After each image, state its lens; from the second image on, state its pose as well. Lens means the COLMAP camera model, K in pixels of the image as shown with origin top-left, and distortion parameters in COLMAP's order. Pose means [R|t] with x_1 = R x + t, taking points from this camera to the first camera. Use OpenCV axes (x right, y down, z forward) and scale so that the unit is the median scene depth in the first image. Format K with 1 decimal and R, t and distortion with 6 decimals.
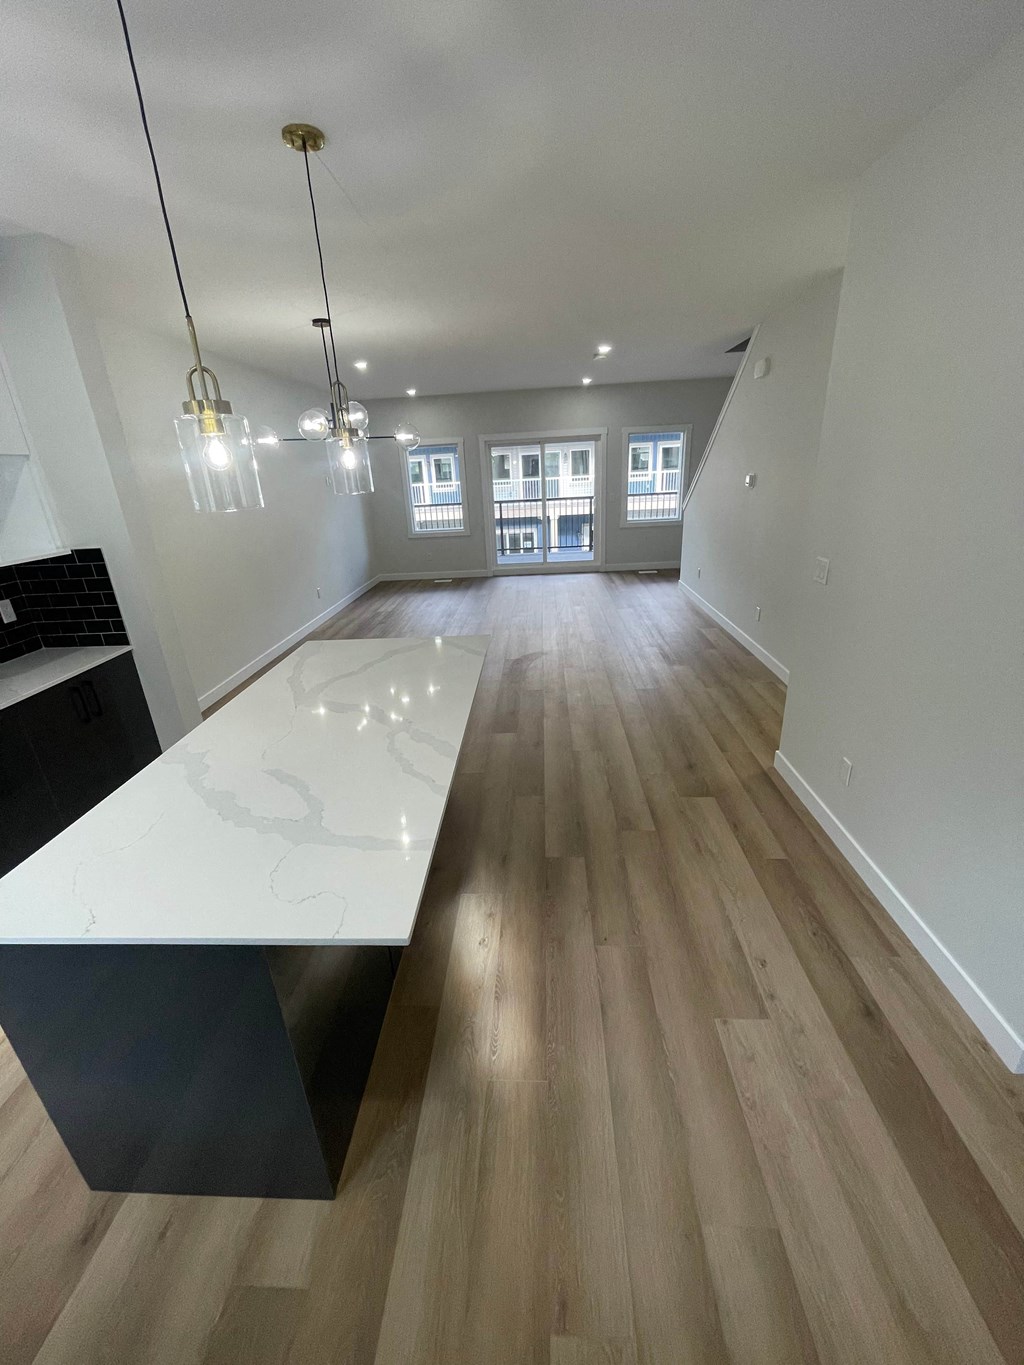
lens RADIAL K [[548.9, 0, 507.0], [0, 548.9, 676.1], [0, 0, 1]] dist [-0.006135, -0.000266]
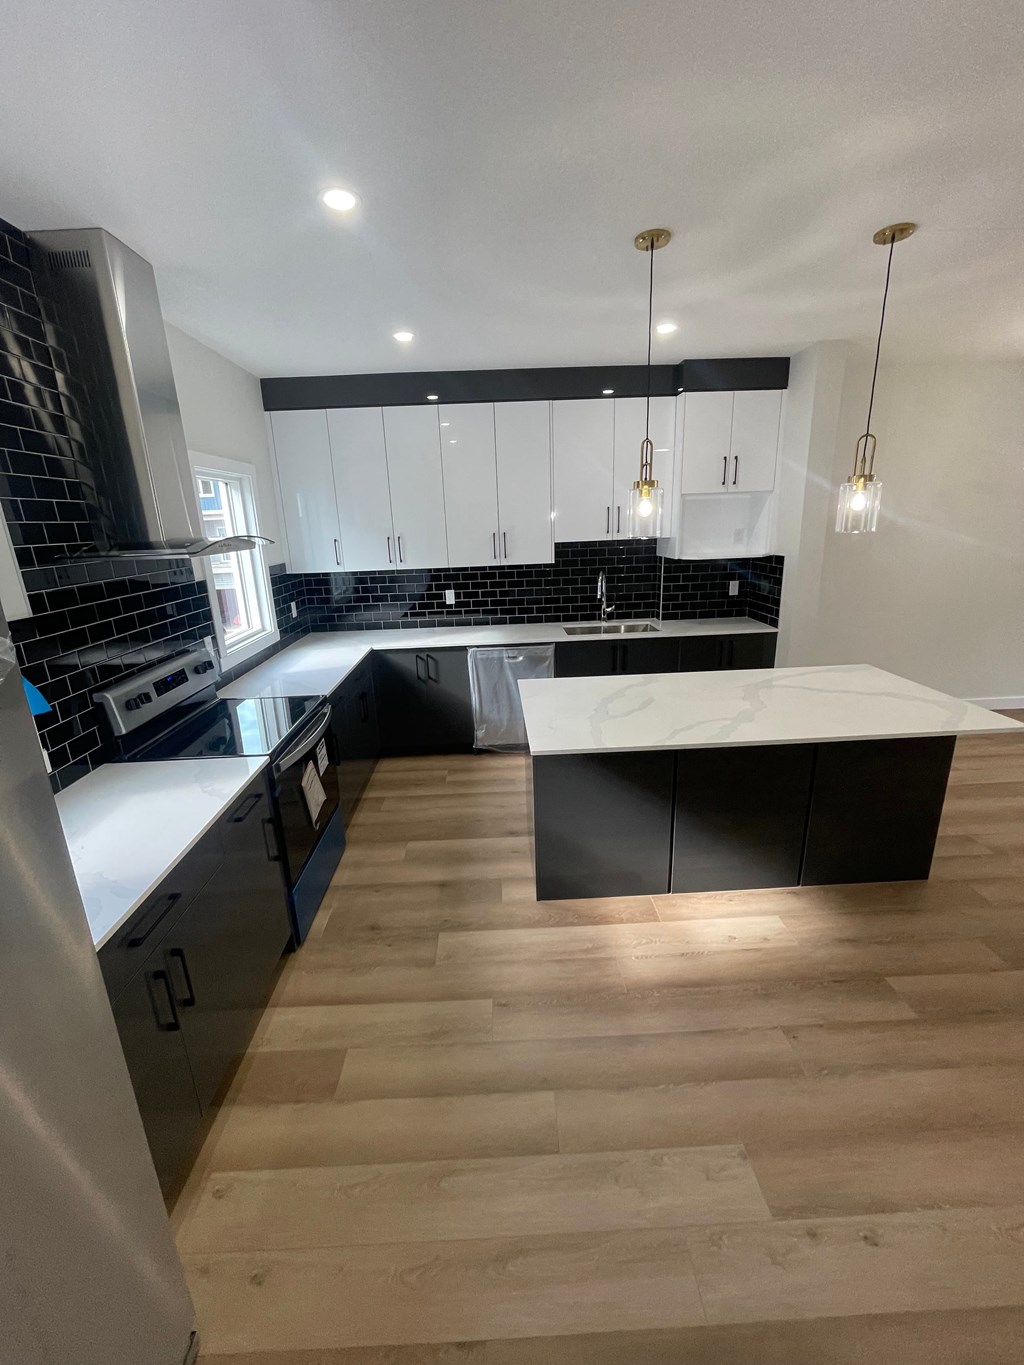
lens RADIAL K [[548.9, 0, 507.0], [0, 548.9, 676.1], [0, 0, 1]] dist [-0.006135, -0.000266]
pose [[0.084787, 0.319420, -0.943813, 0.207957], [-0.326531, 0.903823, 0.276552, -0.038731], [0.941376, 0.284736, 0.180933, 0.059154]]
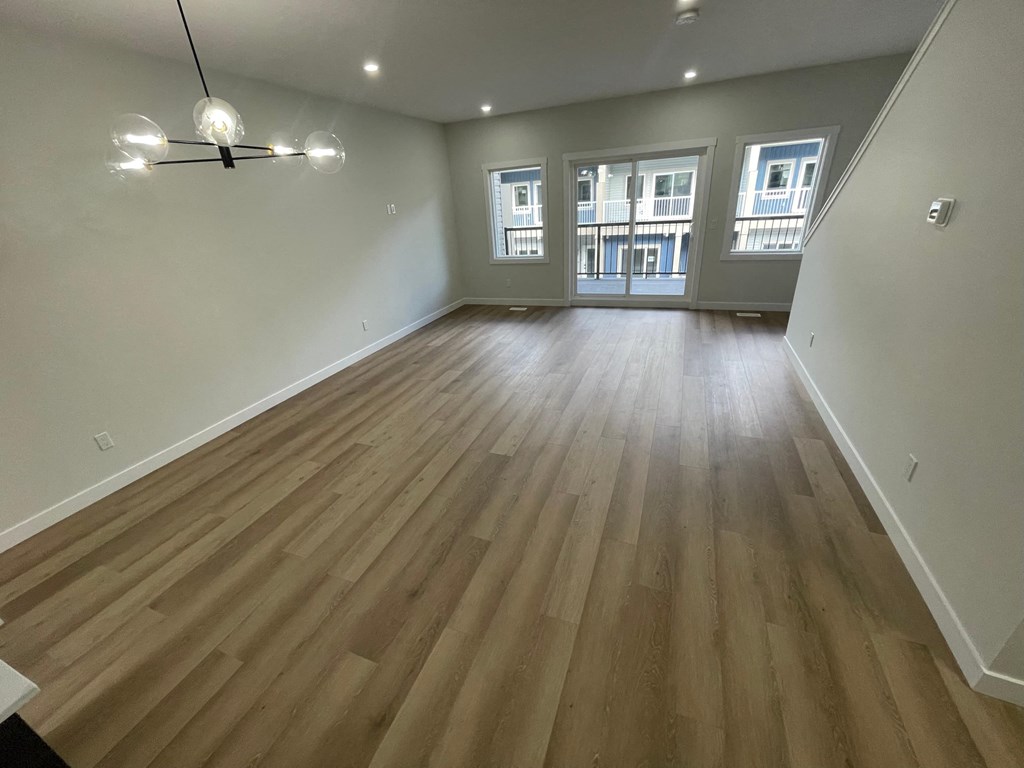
lens RADIAL K [[411.8, 0, 507.6], [0, 411.8, 383.4], [0, 0, 1]] dist [-0.006135, -0.000266]
pose [[0.946791, 0.120141, -0.298585, 0.115513], [-0.095873, 0.990879, 0.094692, -0.117341], [0.307238, -0.061027, 0.949674, 0.299386]]
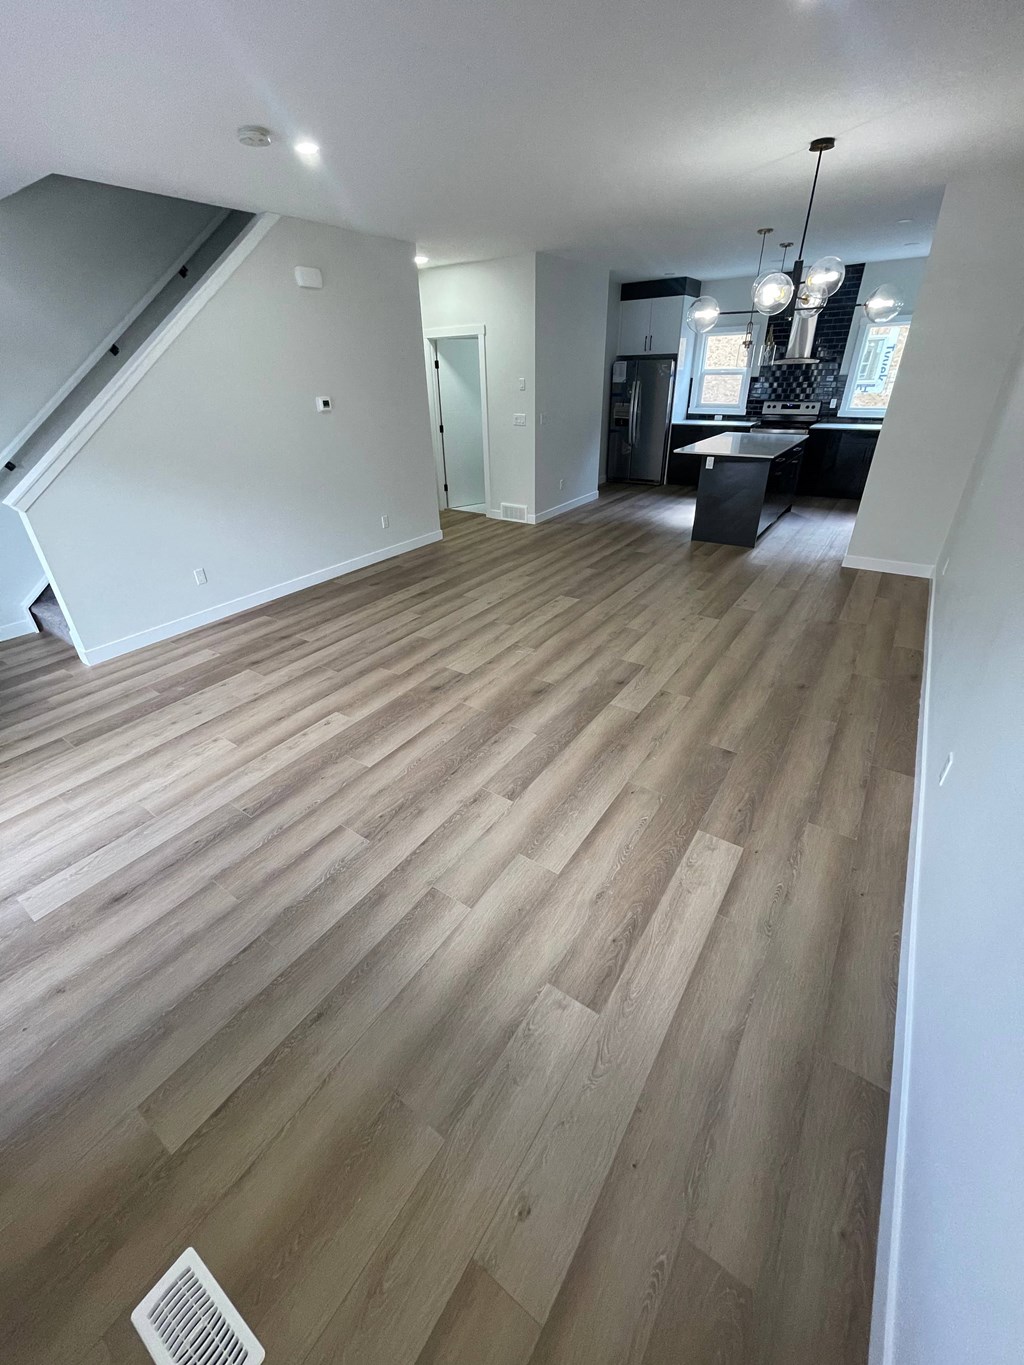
lens RADIAL K [[548.9, 0, 507.0], [0, 548.9, 676.1], [0, 0, 1]] dist [-0.006135, -0.000266]
pose [[-0.846965, -0.186596, 0.497827, -0.234696], [0.257673, 0.674979, 0.691381, -0.374164], [-0.465032, 0.713852, -0.523603, 1.027958]]
